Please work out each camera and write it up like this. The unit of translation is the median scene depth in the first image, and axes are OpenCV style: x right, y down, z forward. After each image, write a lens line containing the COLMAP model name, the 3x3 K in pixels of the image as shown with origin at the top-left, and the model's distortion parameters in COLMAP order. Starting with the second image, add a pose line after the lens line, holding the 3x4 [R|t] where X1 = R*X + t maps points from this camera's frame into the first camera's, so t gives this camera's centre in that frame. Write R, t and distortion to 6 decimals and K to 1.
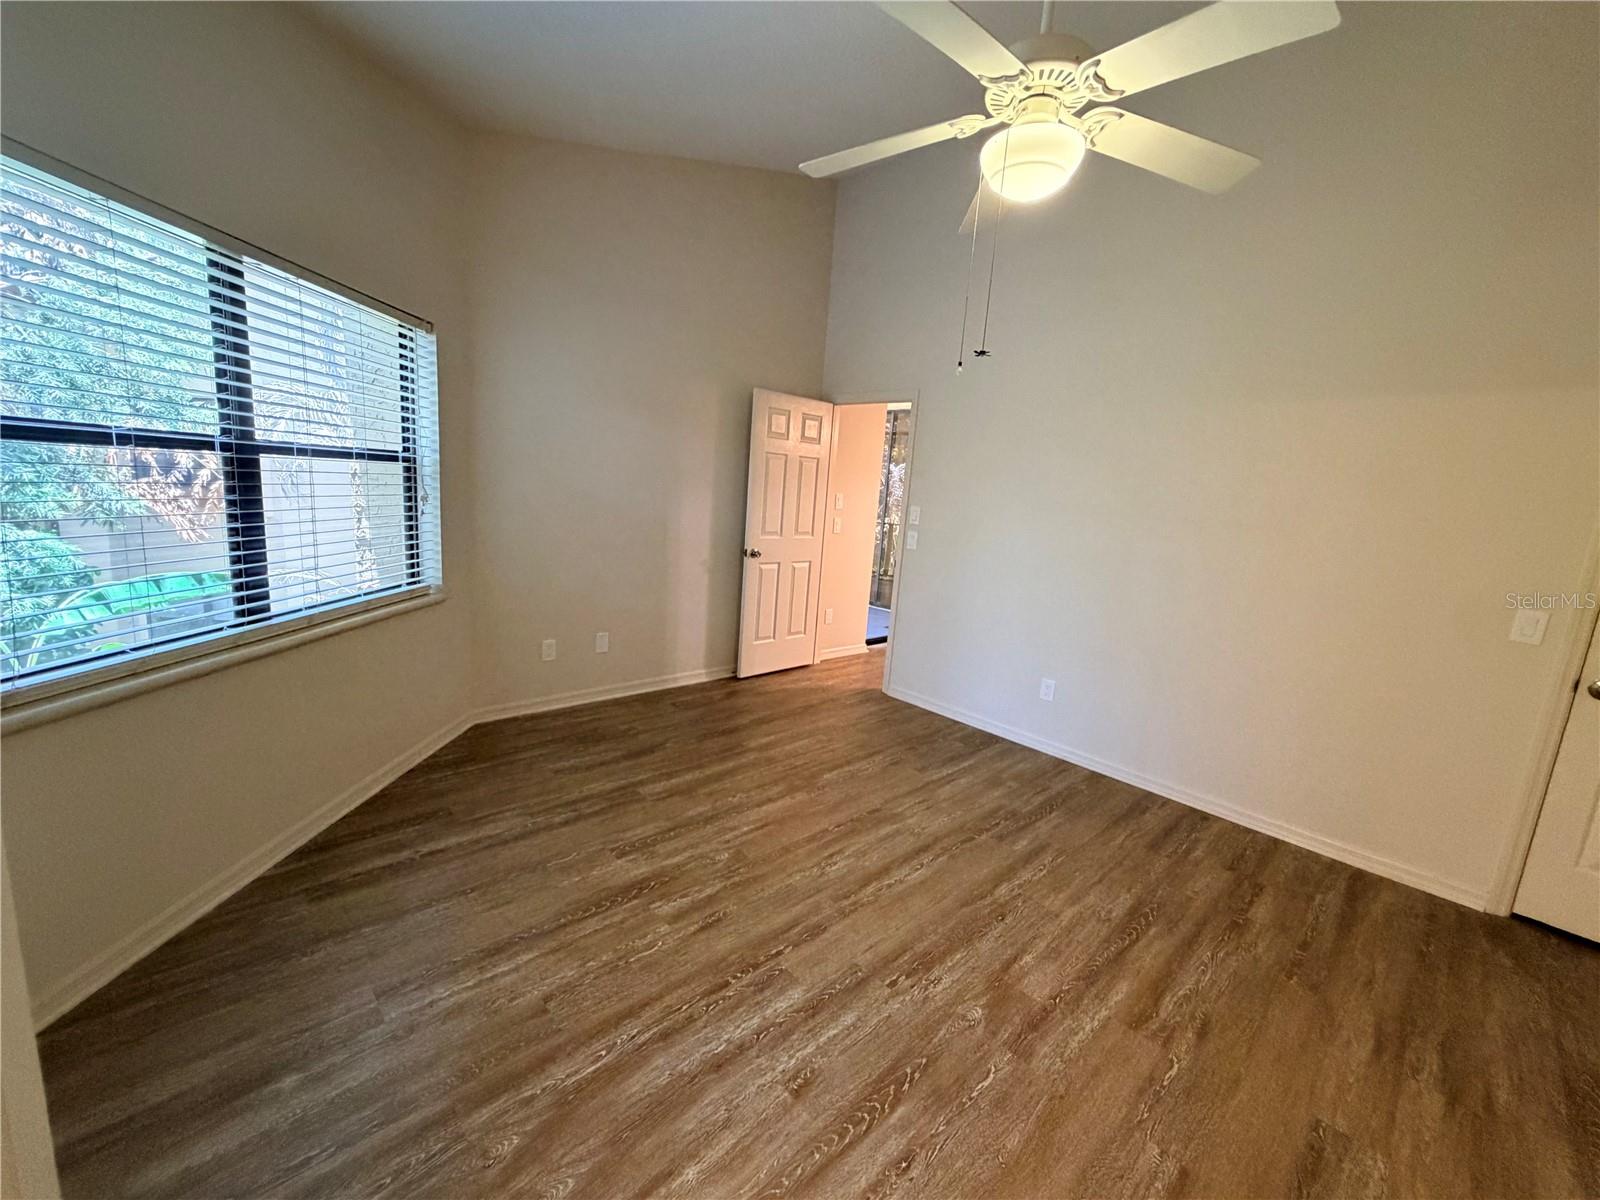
lens RADIAL K [[641.6, 0, 800.0], [0, 641.6, 600.0], [0, 0, 1]] dist [0.000122, 0.000104]
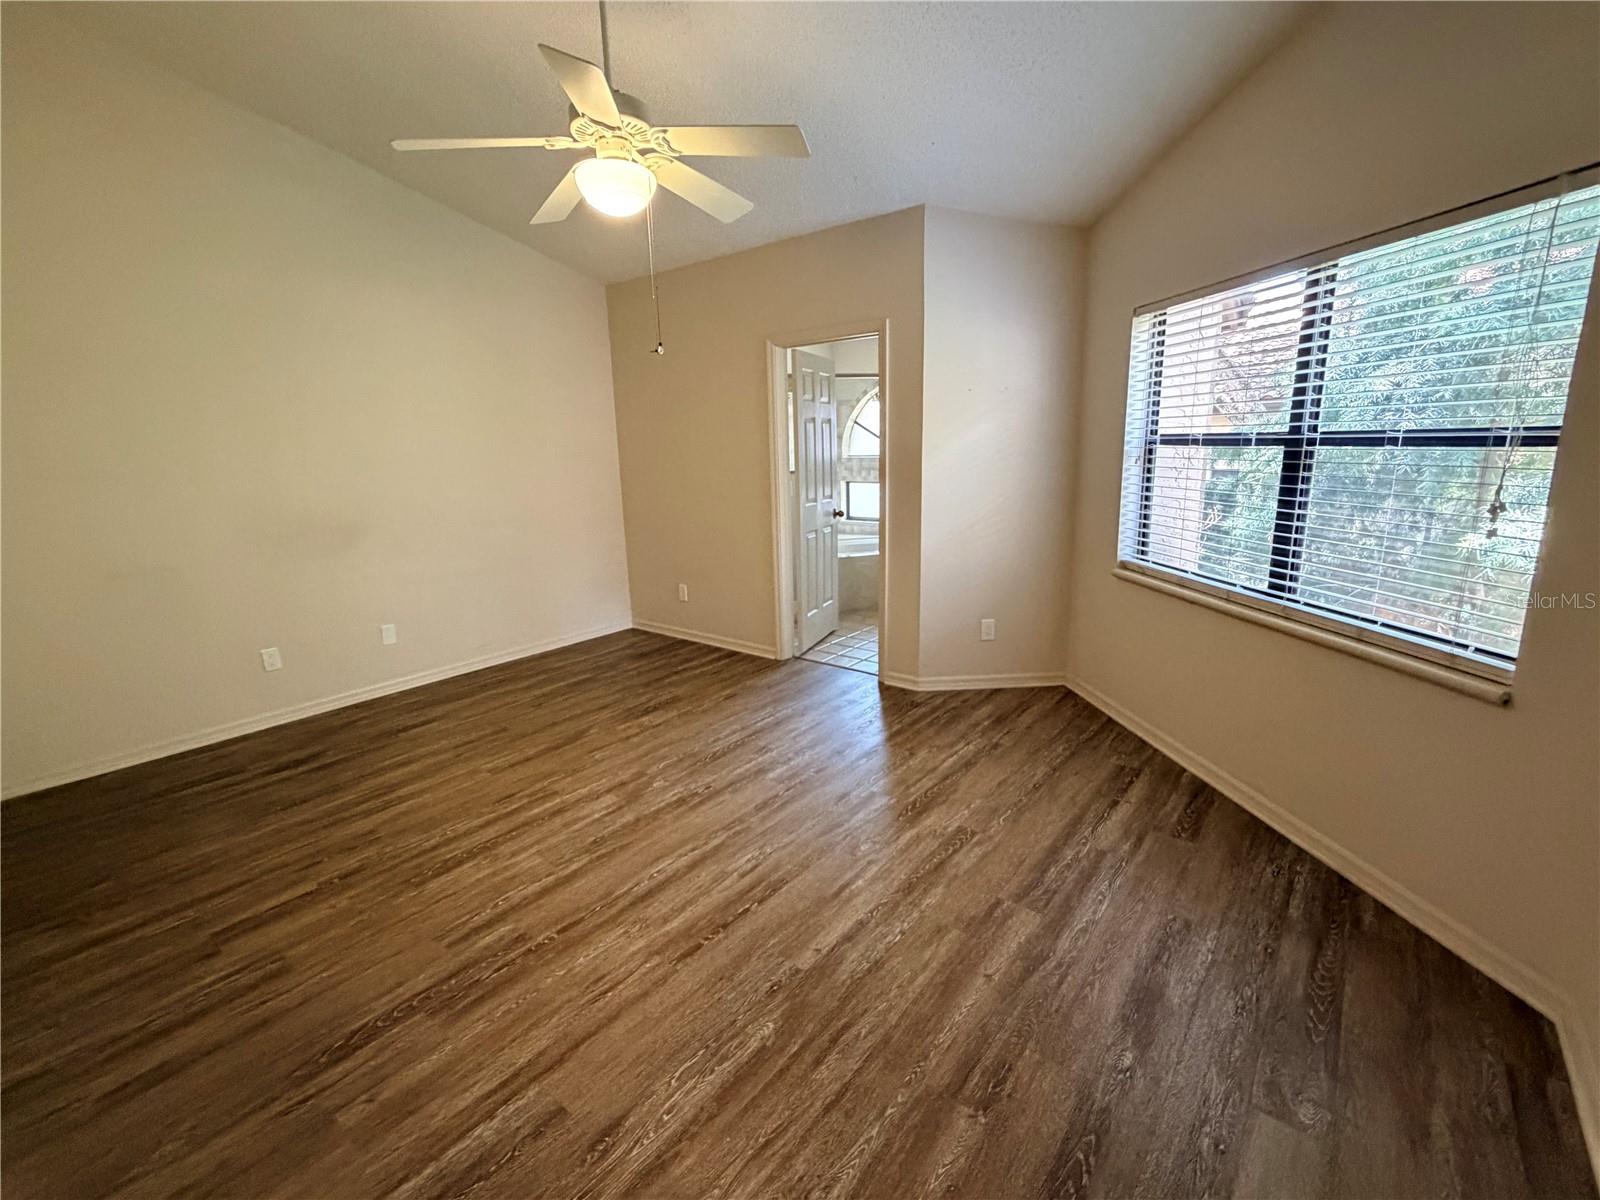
lens RADIAL K [[710.6, 0, 800.0], [0, 710.6, 600.0], [0, 0, 1]] dist [0.001178, 0.000192]
pose [[-0.989755, -0.011016, -0.142352, 0.134394], [-0.064166, 0.924982, 0.374554, -0.337436], [0.127547, 0.379850, -0.916213, 1.843076]]
